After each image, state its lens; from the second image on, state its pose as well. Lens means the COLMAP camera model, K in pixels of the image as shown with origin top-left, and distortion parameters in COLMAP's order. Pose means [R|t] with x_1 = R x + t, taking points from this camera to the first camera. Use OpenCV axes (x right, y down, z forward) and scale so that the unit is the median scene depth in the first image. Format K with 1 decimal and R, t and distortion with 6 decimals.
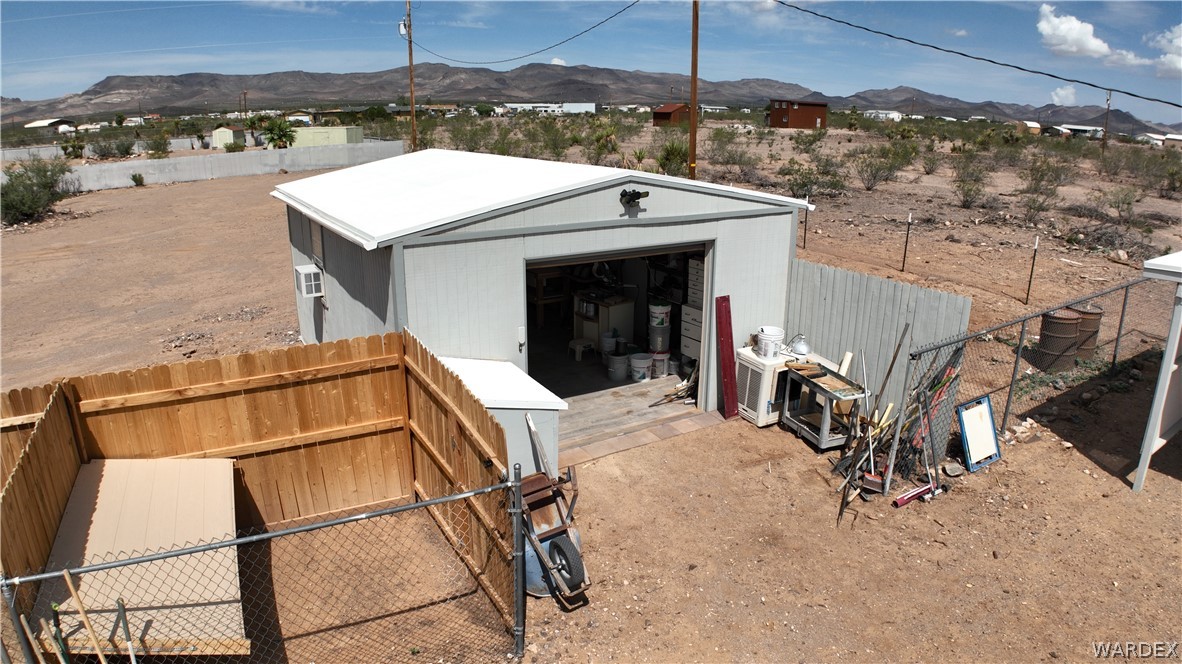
lens RADIAL K [[733.2, 0, 595.3], [0, 733.2, 329.1], [0, 0, 1]] dist [-0.178325, 0.023308]
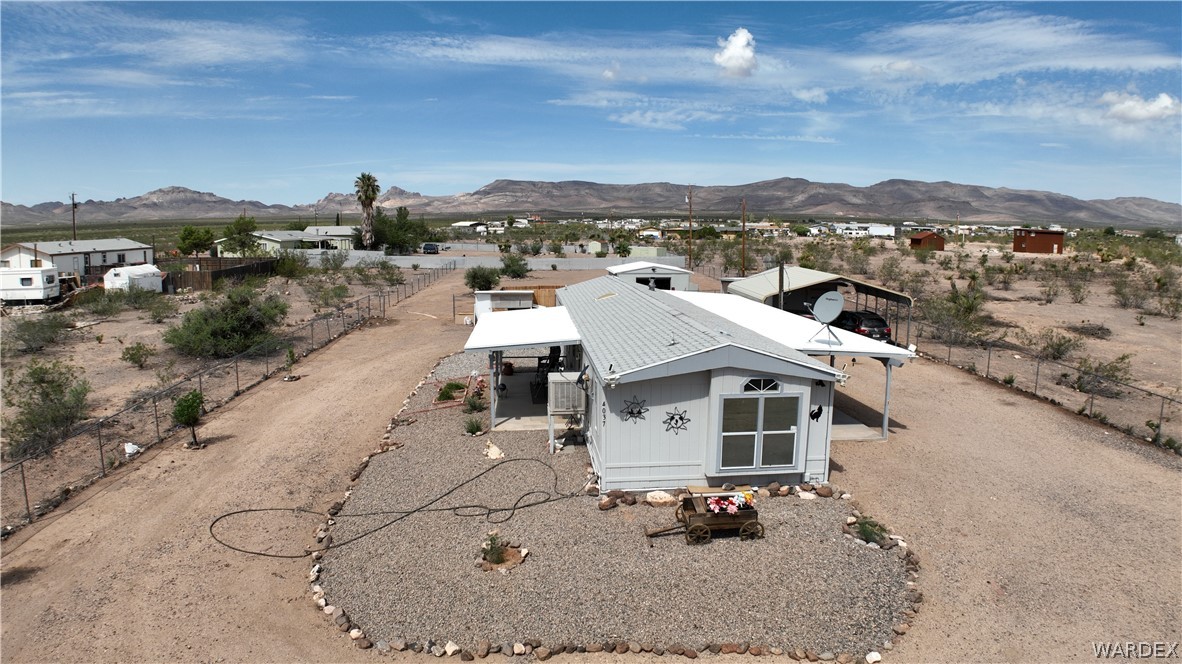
lens RADIAL K [[733.2, 0, 599.6], [0, 733.2, 330.0], [0, 0, 1]] dist [-0.178325, 0.023308]
pose [[0.890346, 0.059844, -0.451334, 0.444892], [-0.126848, 0.984677, -0.119671, 0.204910], [0.437257, 0.163799, 0.884294, -0.841048]]
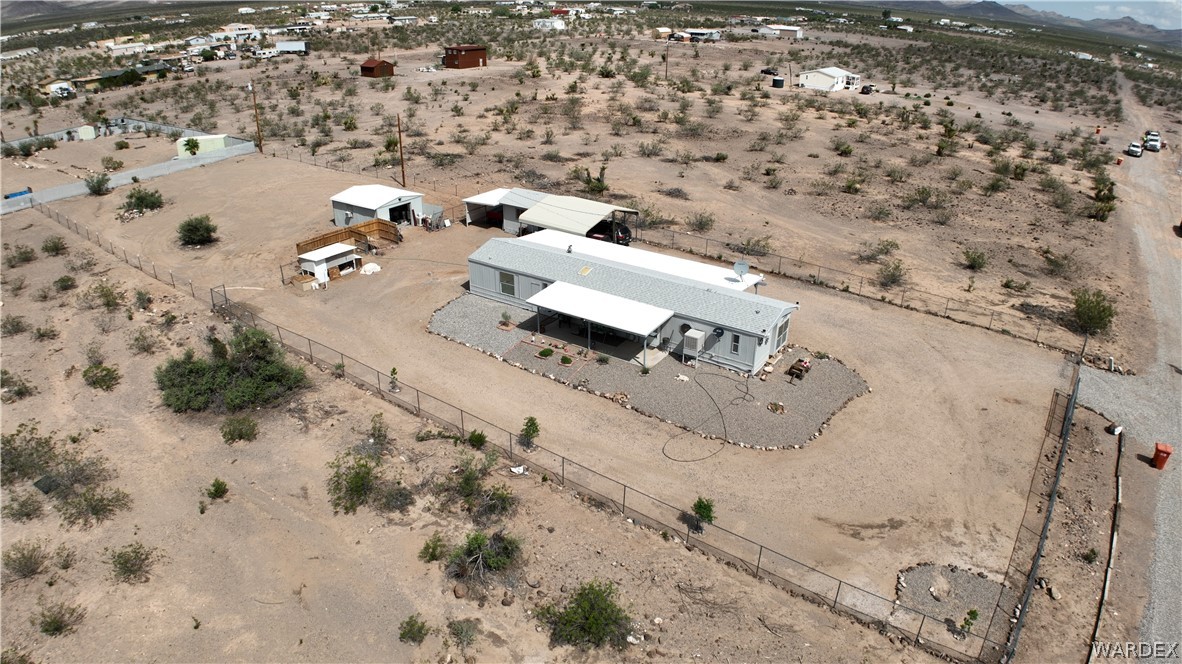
lens RADIAL K [[733.2, 0, 595.9], [0, 733.2, 334.9], [0, 0, 1]] dist [-0.178325, 0.023308]
pose [[0.920637, -0.165336, 0.353683, -0.173663], [0.105886, 0.977689, 0.181419, 0.013271], [-0.375788, -0.129571, 0.917603, -1.254378]]
